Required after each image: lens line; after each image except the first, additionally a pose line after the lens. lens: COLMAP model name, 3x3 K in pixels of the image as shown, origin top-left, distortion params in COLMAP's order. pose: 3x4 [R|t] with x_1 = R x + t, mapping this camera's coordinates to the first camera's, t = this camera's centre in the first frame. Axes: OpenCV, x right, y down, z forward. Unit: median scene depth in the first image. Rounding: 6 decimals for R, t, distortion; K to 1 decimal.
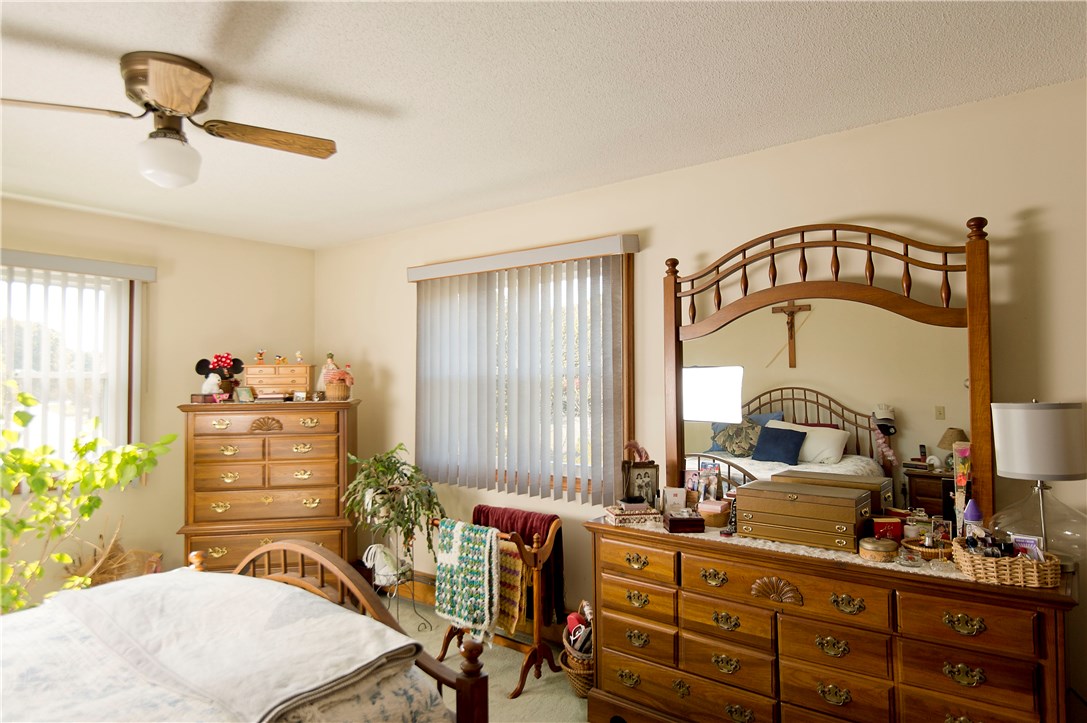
lens RADIAL K [[662.4, 0, 540.8], [0, 662.4, 361.4], [0, 0, 1]] dist [0.069259, 0.000630]
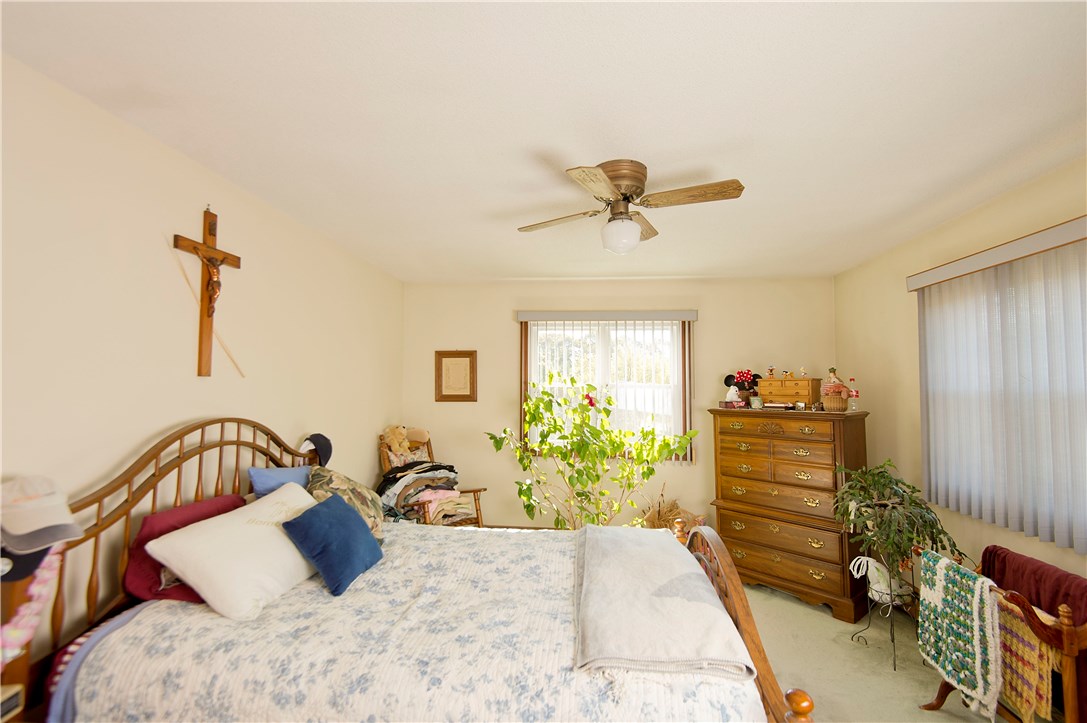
lens RADIAL K [[502.2, 0, 542.1], [0, 502.2, 362.3], [0, 0, 1]] dist [0.007920, -0.003669]
pose [[0.534311, -0.036069, -0.844518, 0.162318], [0.011801, 0.999310, -0.035213, 0.002960], [0.845205, 0.008849, 0.534368, 0.203863]]
